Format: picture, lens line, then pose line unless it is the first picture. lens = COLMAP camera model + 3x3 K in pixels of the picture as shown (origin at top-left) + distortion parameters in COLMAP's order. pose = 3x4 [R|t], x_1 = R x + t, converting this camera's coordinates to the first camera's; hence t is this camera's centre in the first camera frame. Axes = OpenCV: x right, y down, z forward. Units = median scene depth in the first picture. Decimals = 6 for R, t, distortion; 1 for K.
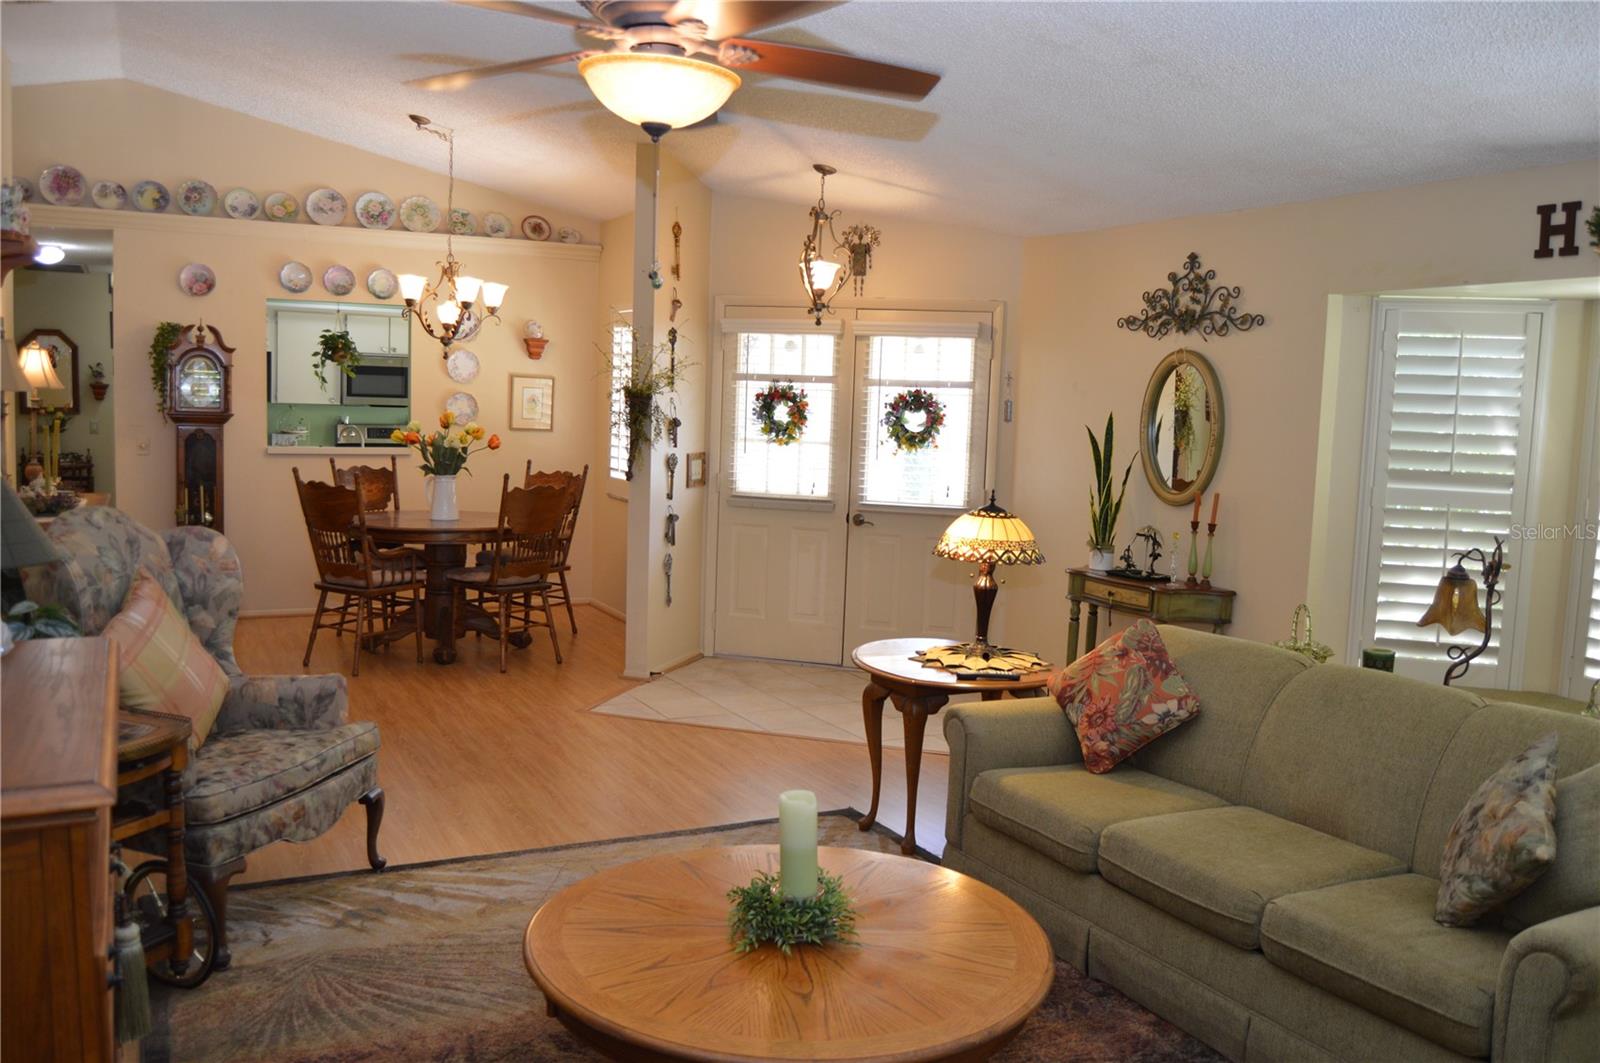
lens RADIAL K [[1277.0, 0, 801.5], [0, 1277.0, 537.5], [0, 0, 1]] dist [-0.095216, 0.043039]
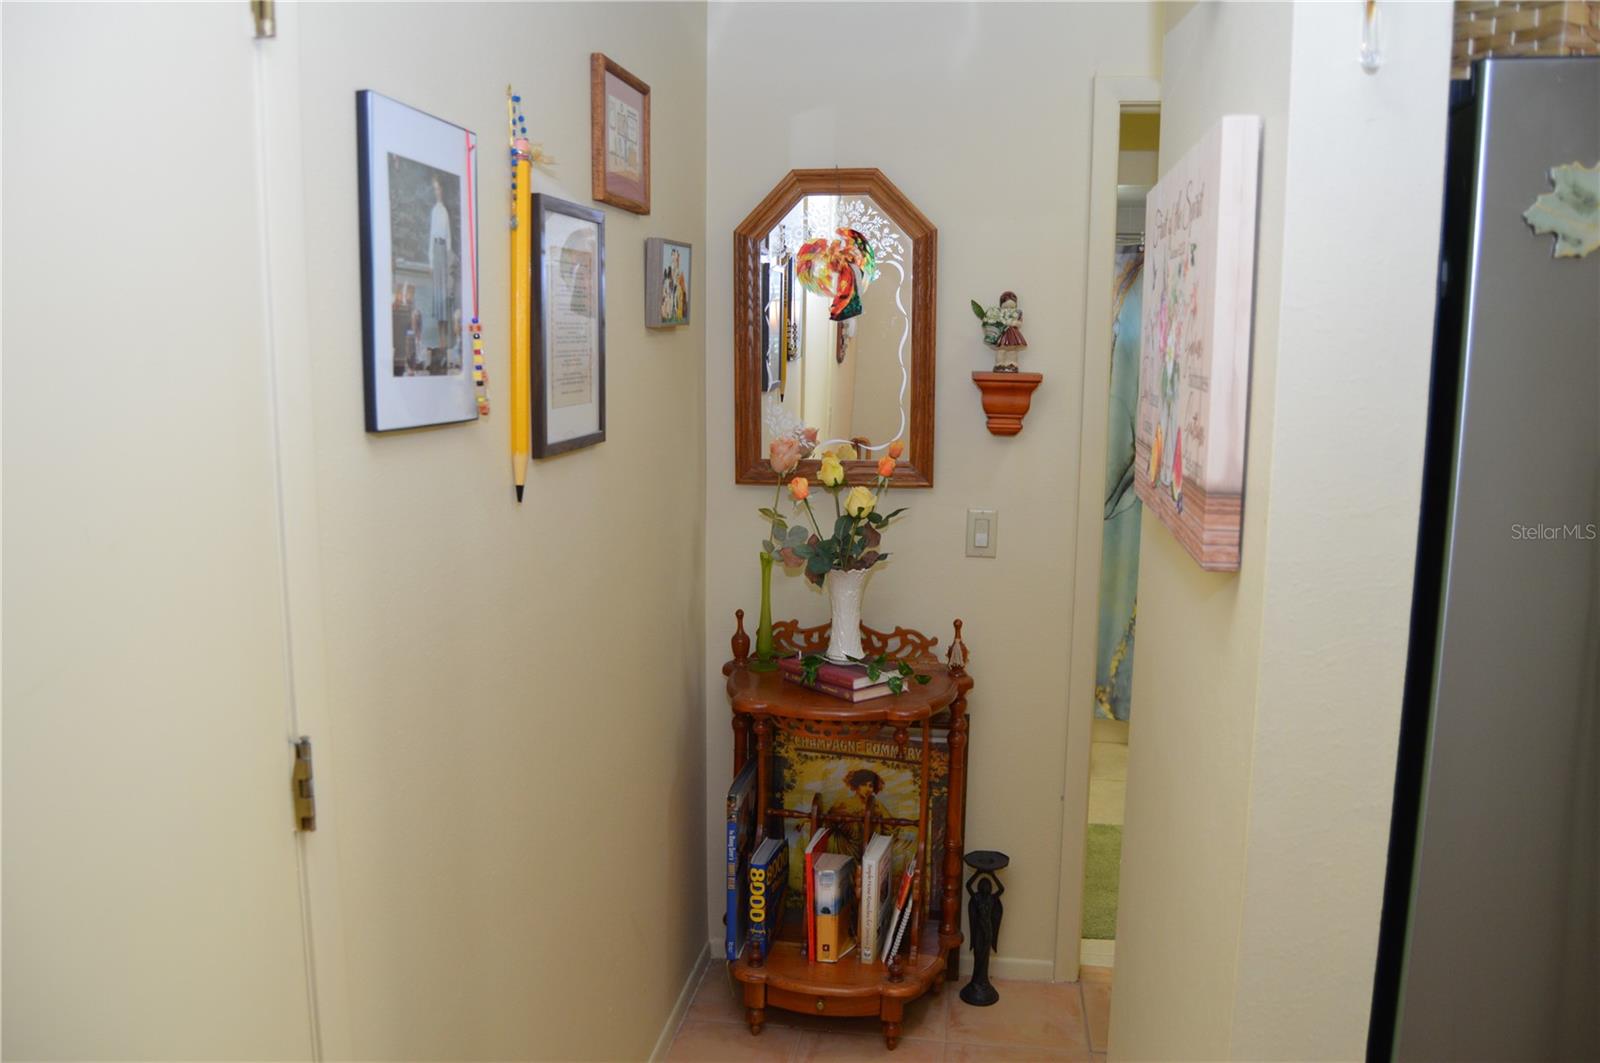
lens RADIAL K [[1277.0, 0, 798.8], [0, 1277.0, 534.2], [0, 0, 1]] dist [-0.095216, 0.043039]
pose [[0.774895, 0.059706, -0.629264, -0.430590], [-0.051230, 0.998186, 0.031625, -0.096313], [0.630010, 0.007731, 0.776548, 0.767942]]
